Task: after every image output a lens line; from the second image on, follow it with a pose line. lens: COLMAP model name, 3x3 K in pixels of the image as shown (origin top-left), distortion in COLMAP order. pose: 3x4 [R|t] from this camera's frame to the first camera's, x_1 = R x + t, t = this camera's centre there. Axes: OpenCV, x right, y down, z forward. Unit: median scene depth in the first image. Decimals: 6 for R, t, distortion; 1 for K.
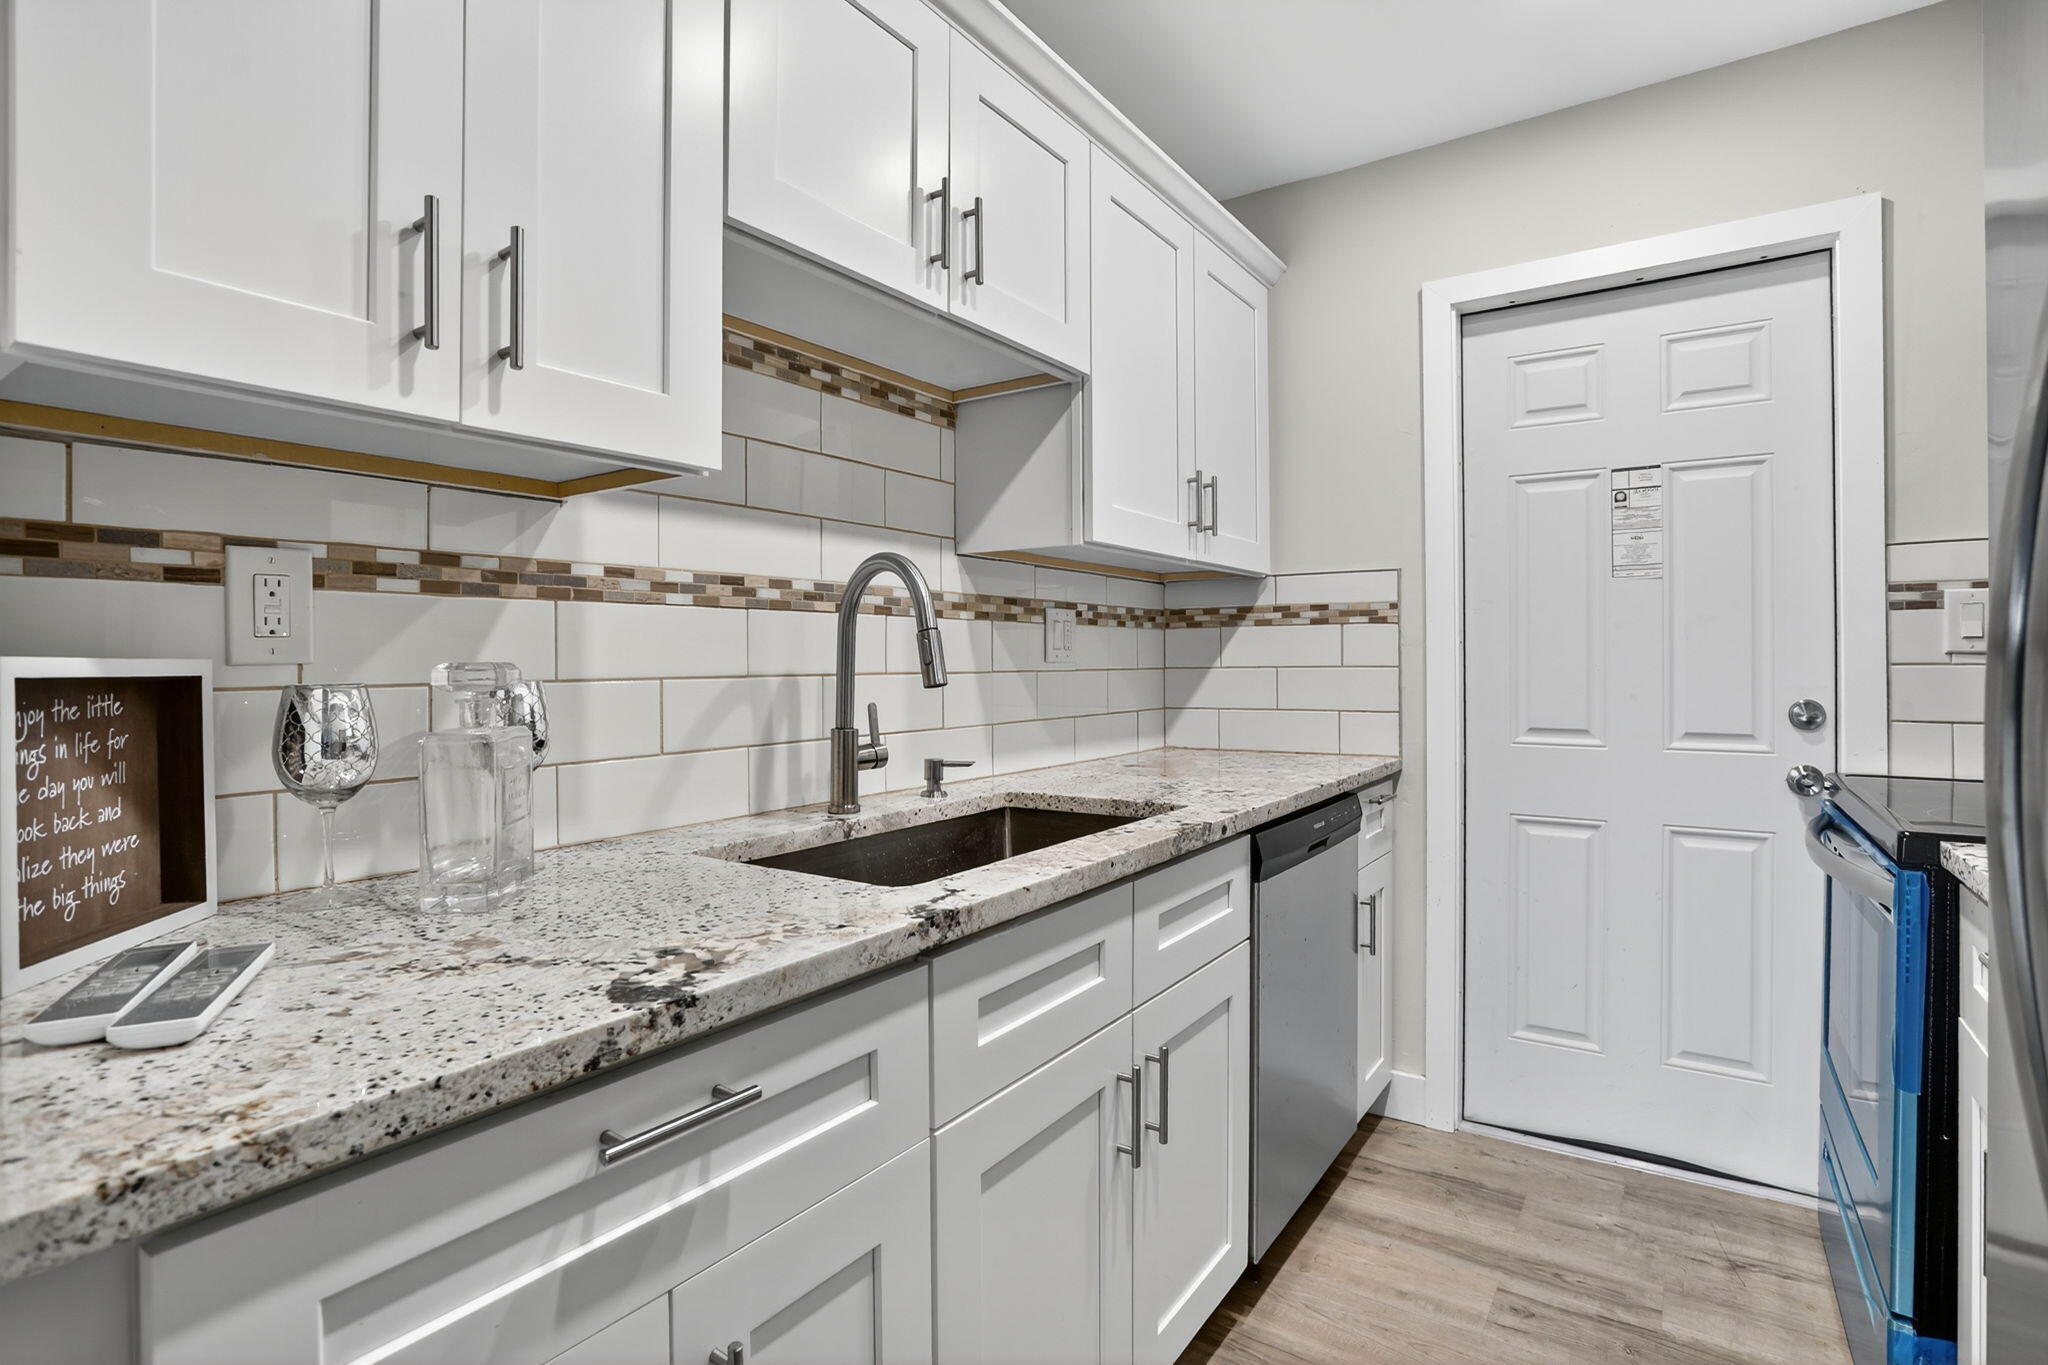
lens RADIAL K [[1007.4, 0, 1022.5], [0, 1007.4, 671.1], [0, 0, 1]] dist [-0.059566, 0.017657]
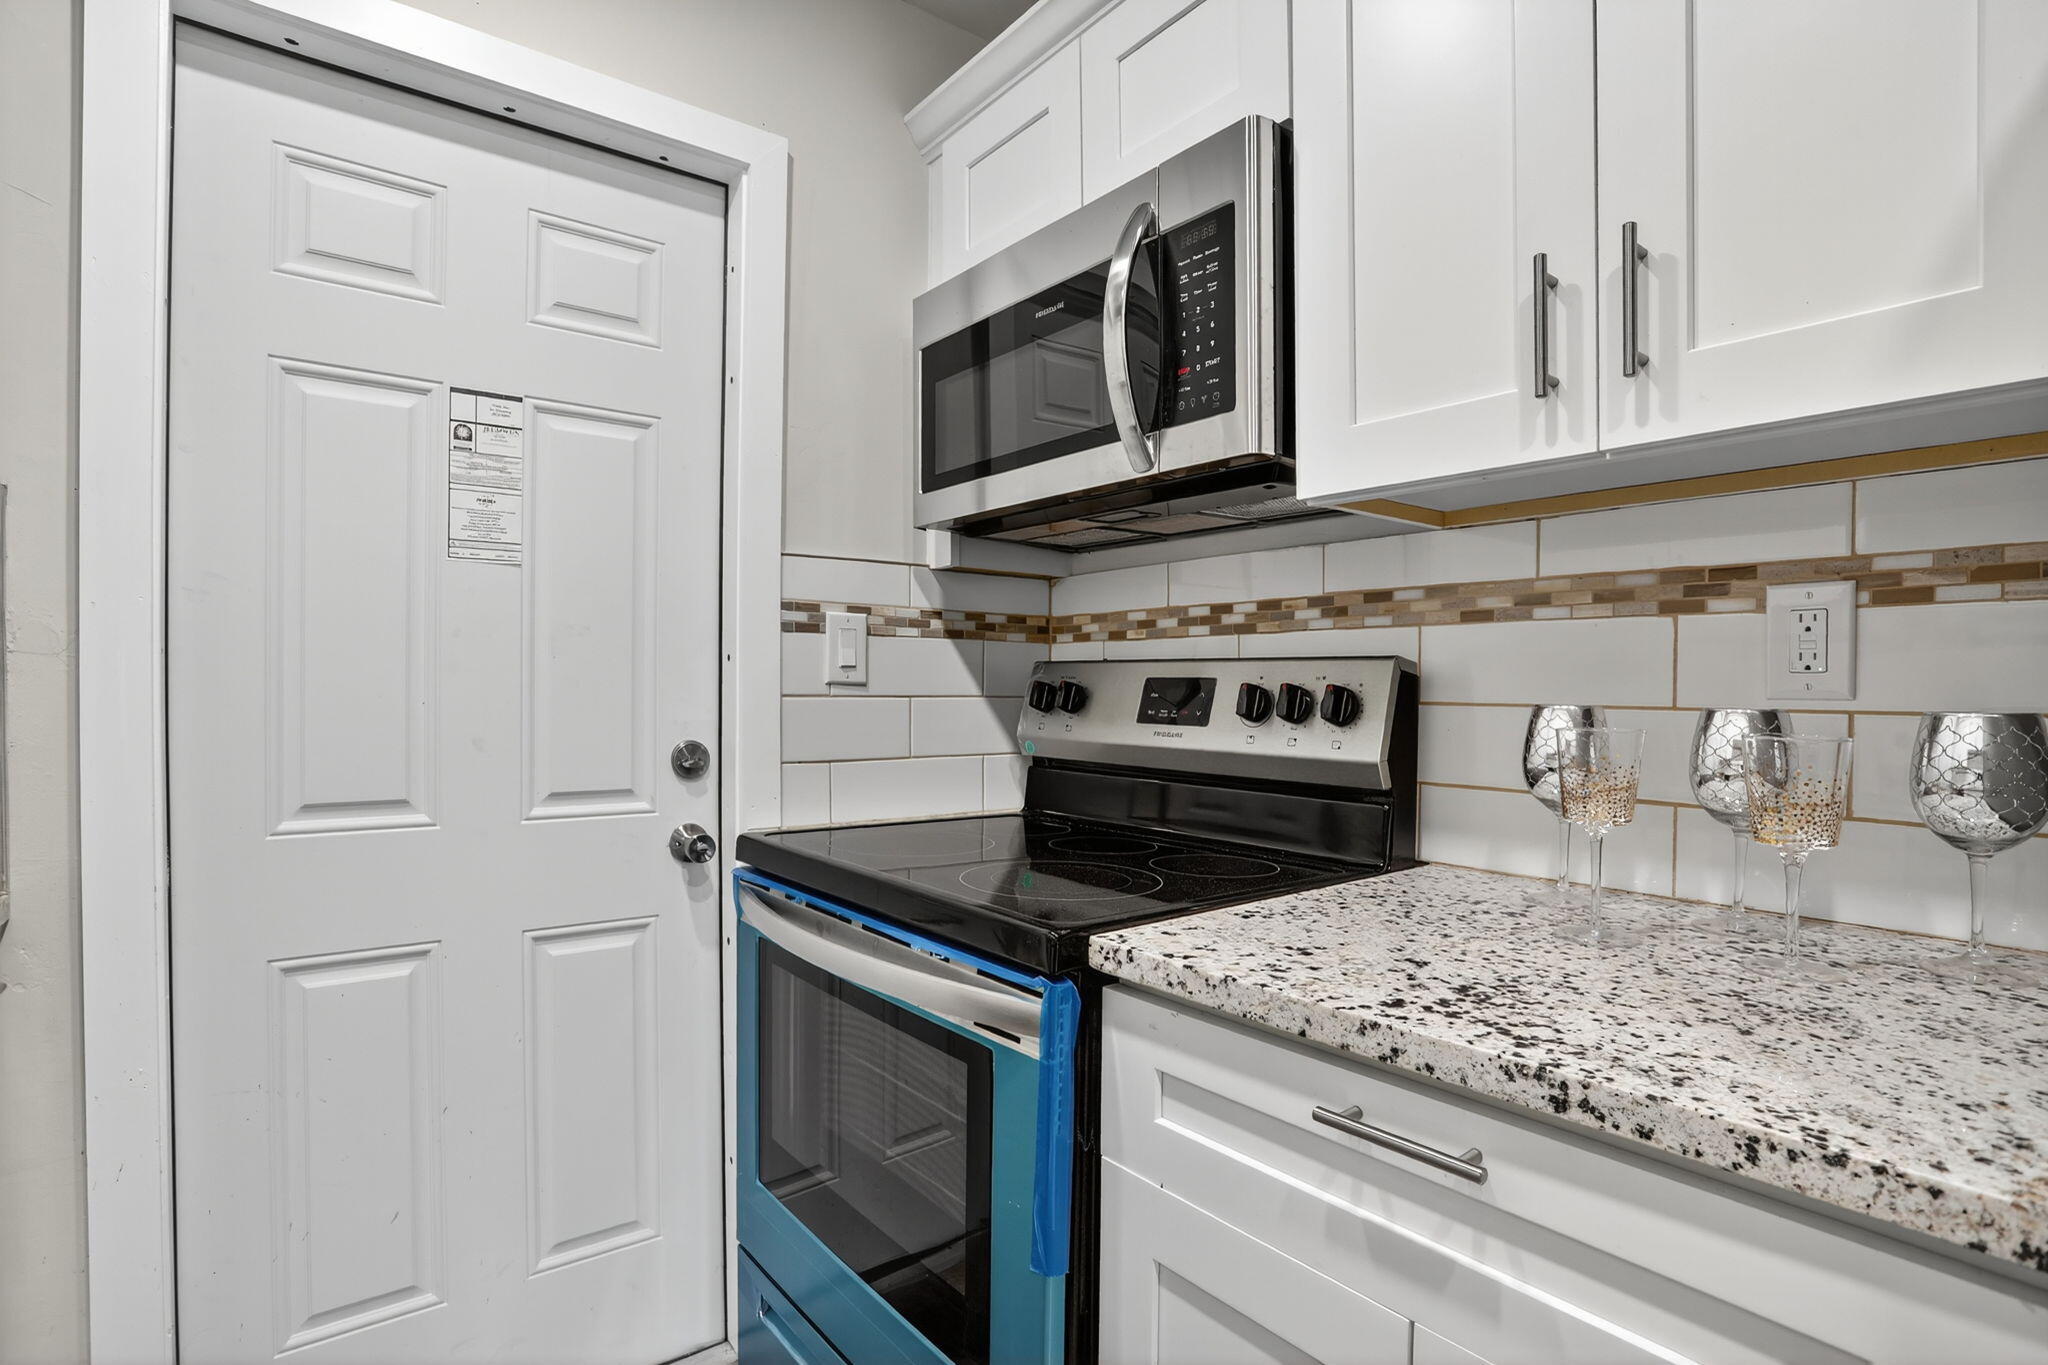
lens RADIAL K [[1007.4, 0, 1022.5], [0, 1007.4, 698.1], [0, 0, 1]] dist [-0.059566, 0.017657]
pose [[0.305733, -0.001705, 0.952116, 0.114536], [-0.000687, 0.999998, 0.002012, -0.006342], [-0.952117, -0.001269, 0.305731, 0.489689]]
